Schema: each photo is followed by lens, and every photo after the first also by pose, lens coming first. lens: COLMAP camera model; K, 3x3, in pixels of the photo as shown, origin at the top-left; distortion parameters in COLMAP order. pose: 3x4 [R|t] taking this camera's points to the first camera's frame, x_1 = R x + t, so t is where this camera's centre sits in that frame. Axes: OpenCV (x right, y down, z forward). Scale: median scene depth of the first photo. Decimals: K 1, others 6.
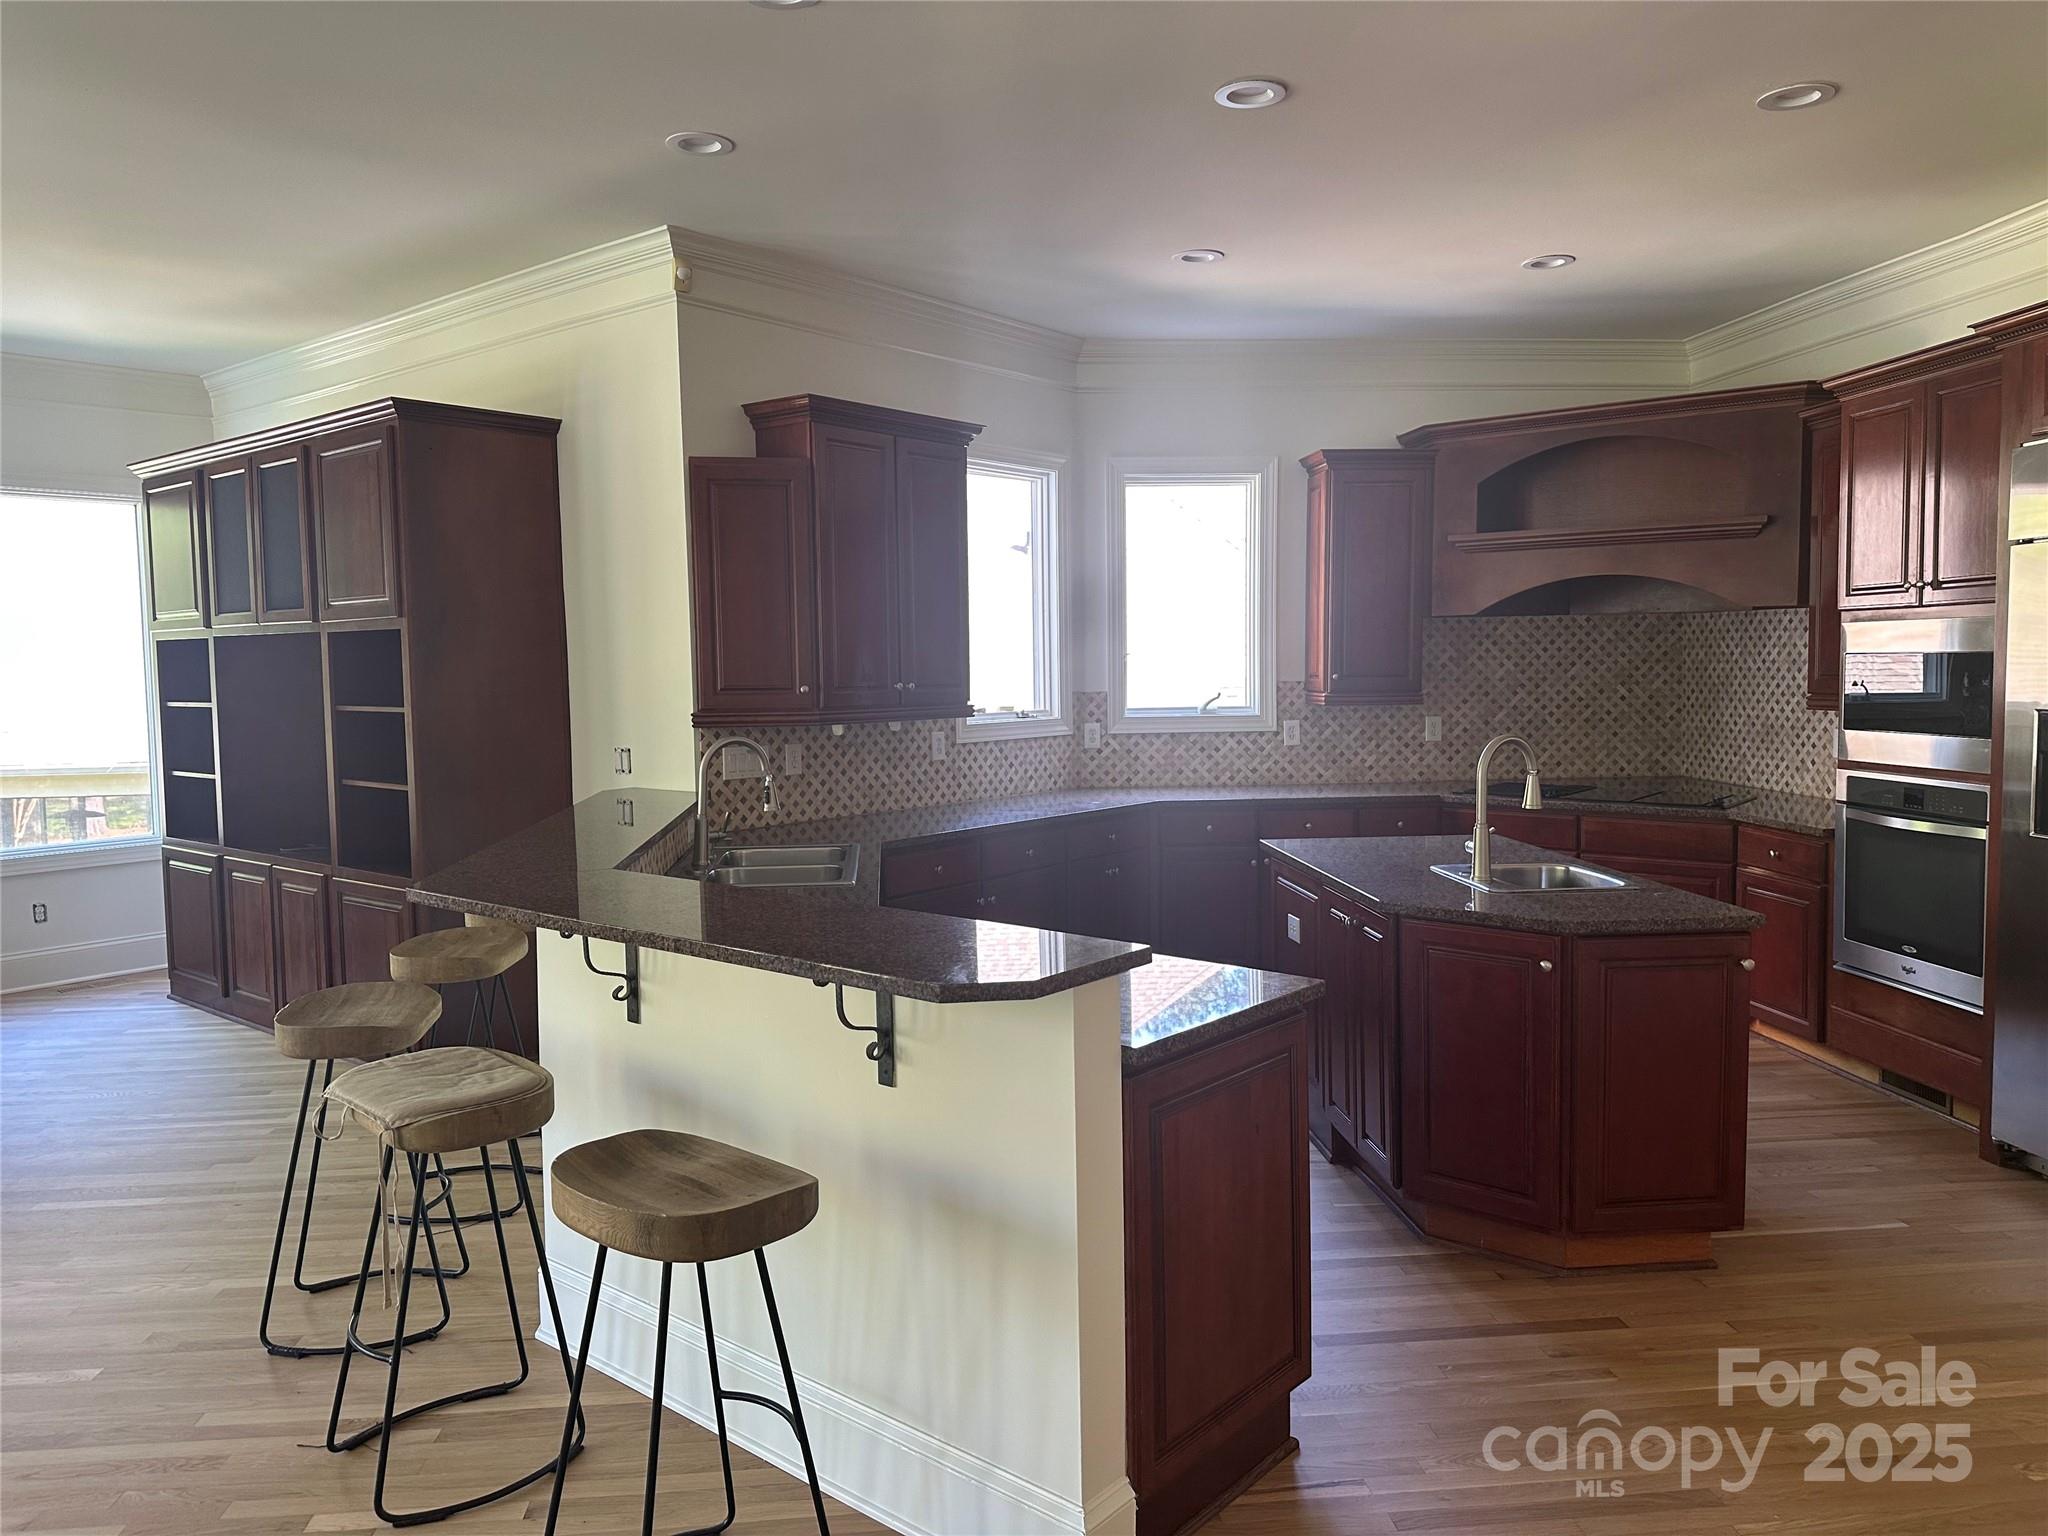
lens RADIAL K [[1422.9, 0, 1024.3], [0, 1422.9, 746.2], [0, 0, 1]] dist [0.062778, -0.081058]
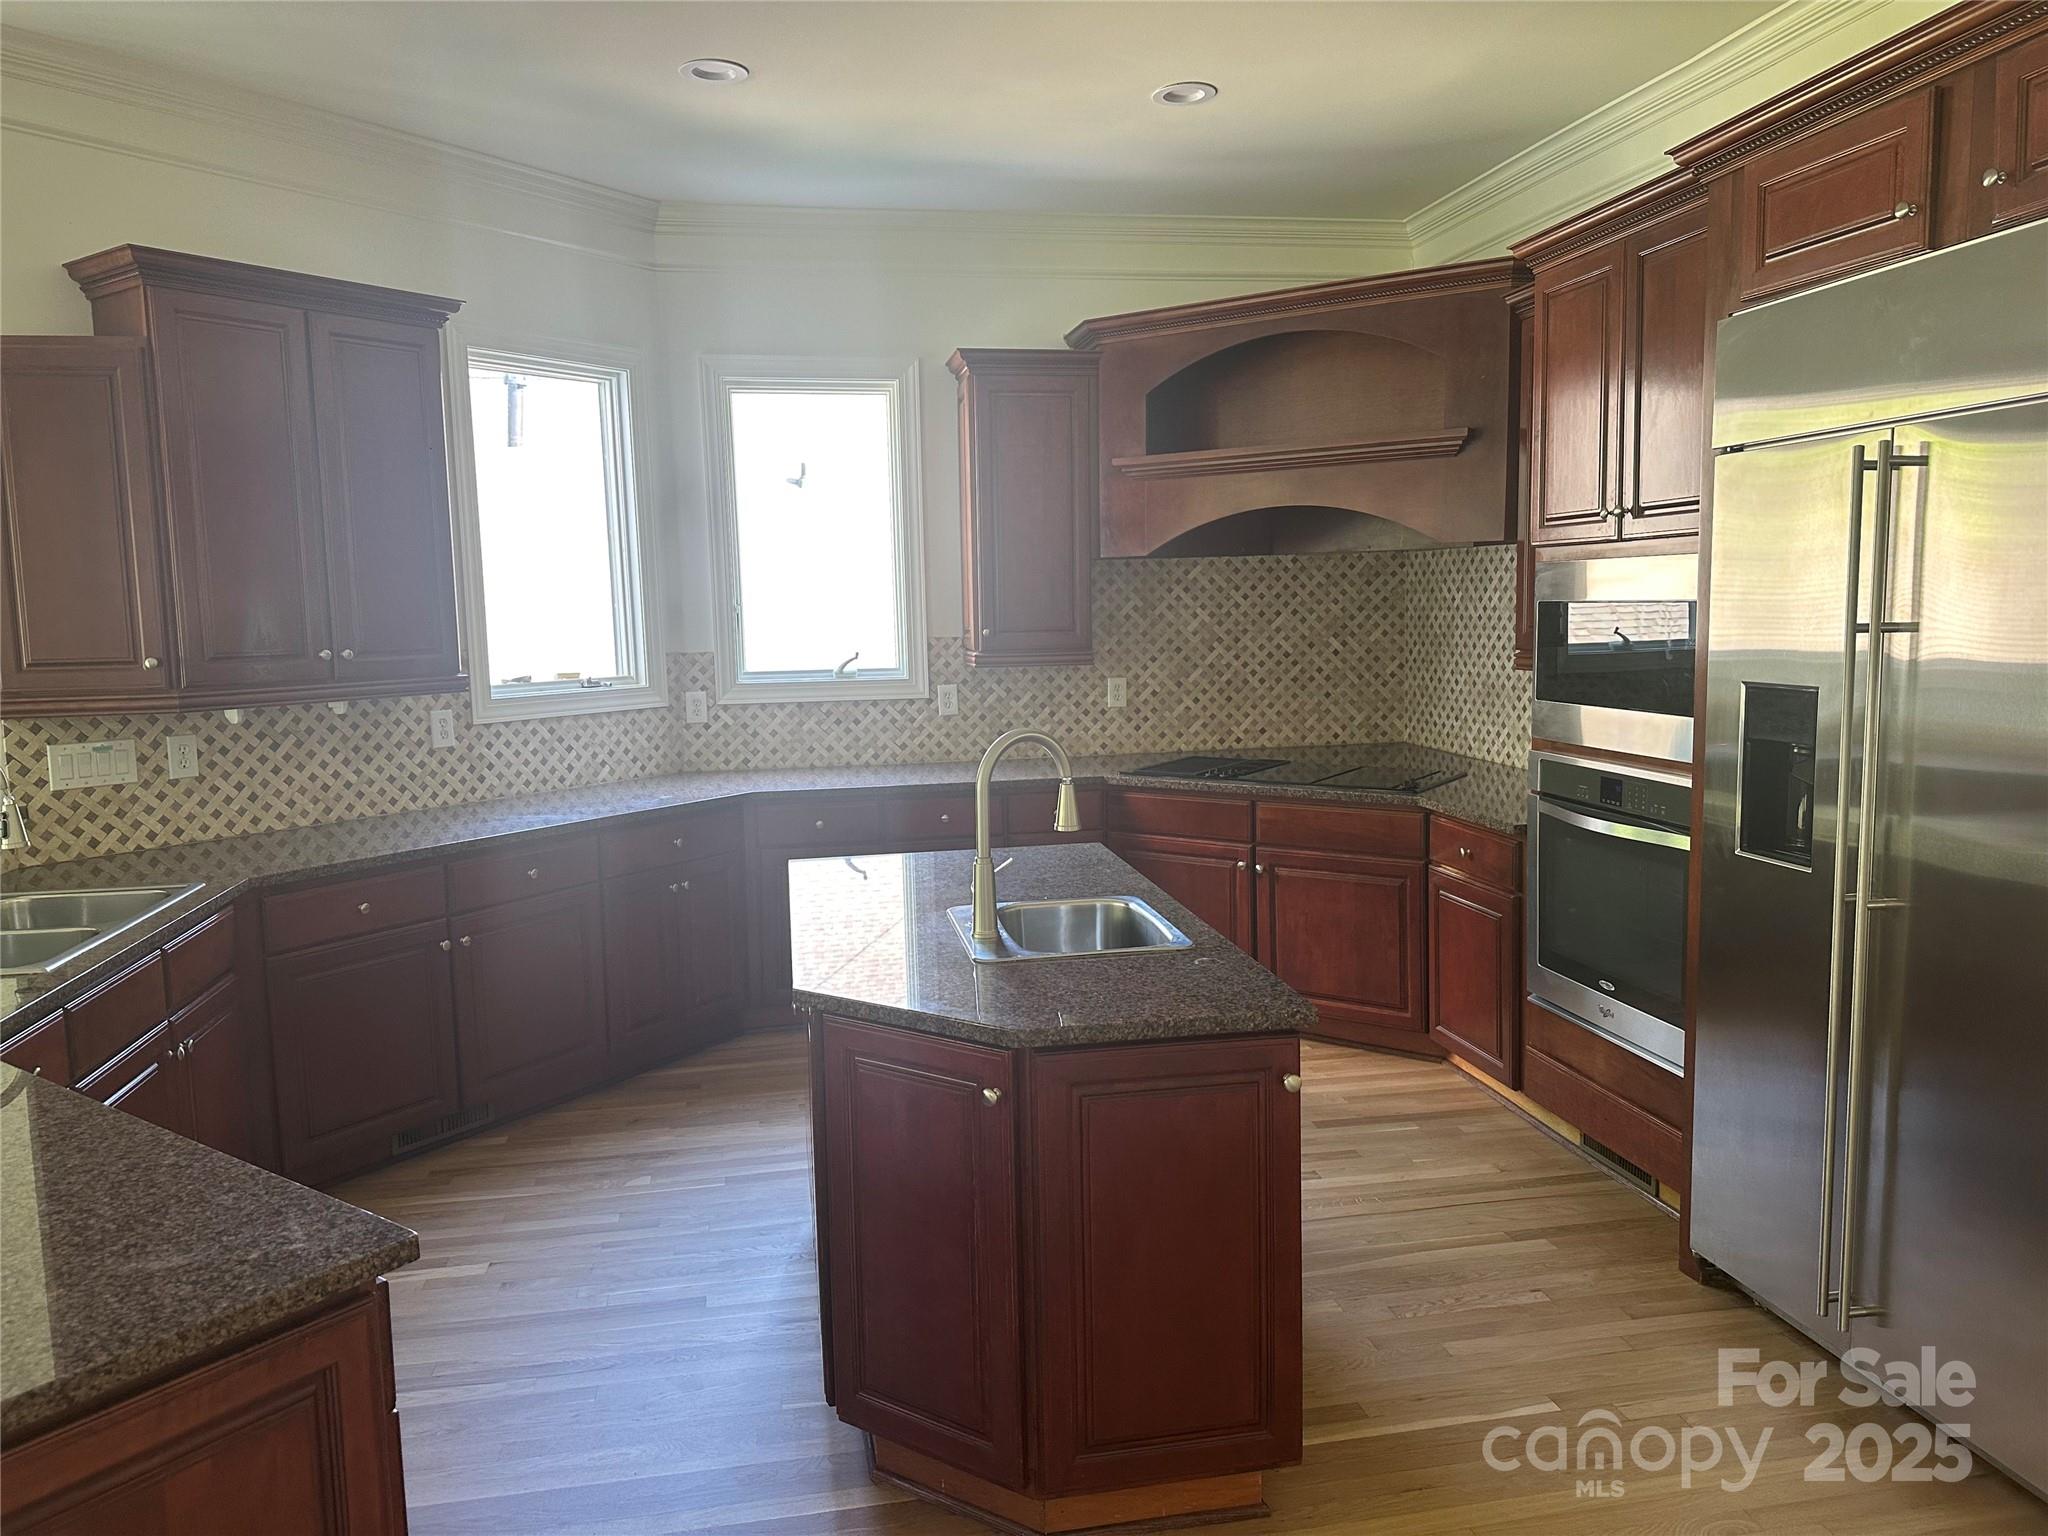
lens RADIAL K [[1422.9, 0, 1034.7], [0, 1422.9, 740.3], [0, 0, 1]] dist [0.062778, -0.081058]
pose [[0.995636, -0.018223, 0.091525, 0.181978], [0.014857, 0.999193, 0.037329, -0.017928], [-0.092131, -0.035806, 0.995103, 0.200136]]
